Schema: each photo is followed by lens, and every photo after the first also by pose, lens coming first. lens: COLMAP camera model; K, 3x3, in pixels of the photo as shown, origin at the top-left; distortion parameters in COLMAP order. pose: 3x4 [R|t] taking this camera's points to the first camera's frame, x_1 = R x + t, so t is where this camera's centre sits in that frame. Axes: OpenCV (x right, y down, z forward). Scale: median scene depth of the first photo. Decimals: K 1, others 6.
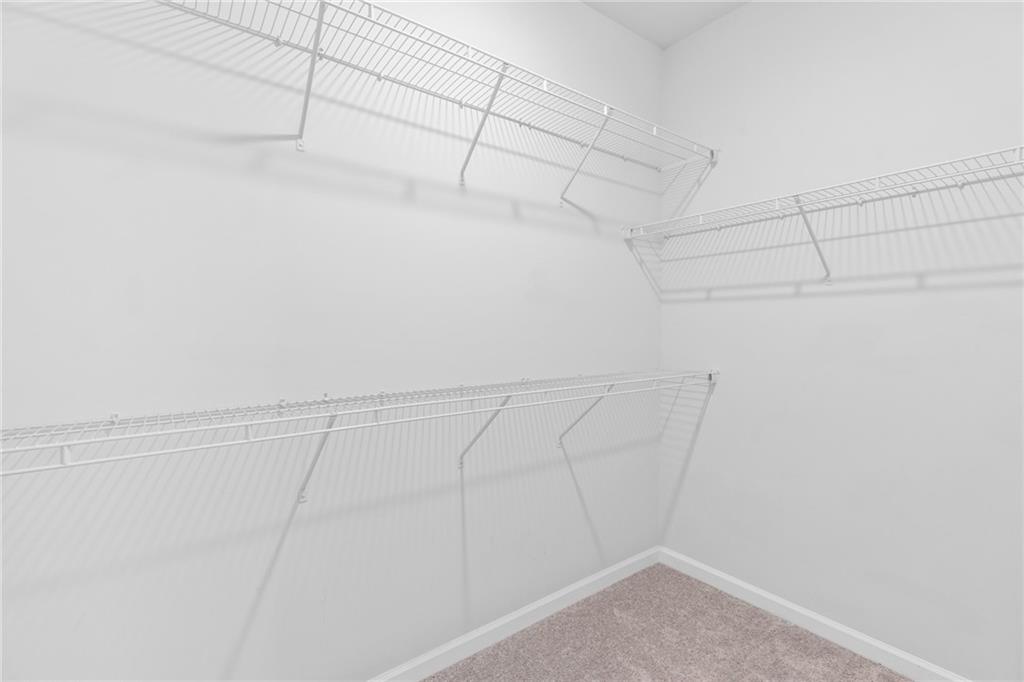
lens RADIAL K [[458.5, 0, 511.7], [0, 458.5, 337.7], [0, 0, 1]] dist [-0.003300, -0.000639]
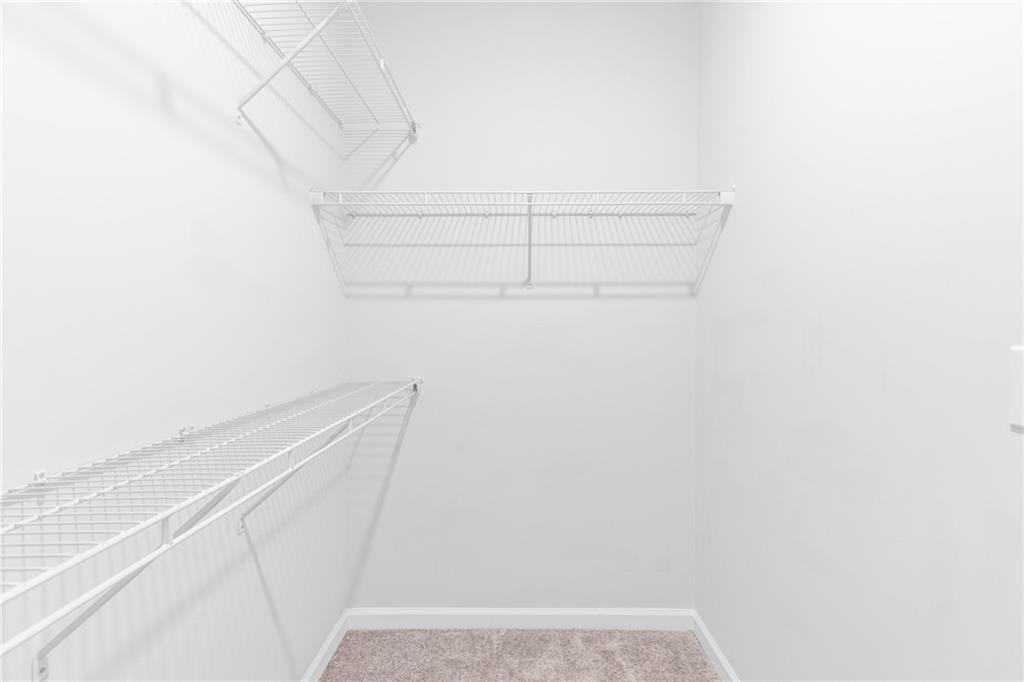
lens RADIAL K [[458.5, 0, 513.1], [0, 458.5, 337.4], [0, 0, 1]] dist [-0.003300, -0.000639]
pose [[0.610775, -0.015030, 0.791661, -0.135851], [0.017149, 0.999836, 0.005752, -0.009484], [-0.791618, 0.010063, 0.610933, 0.343349]]
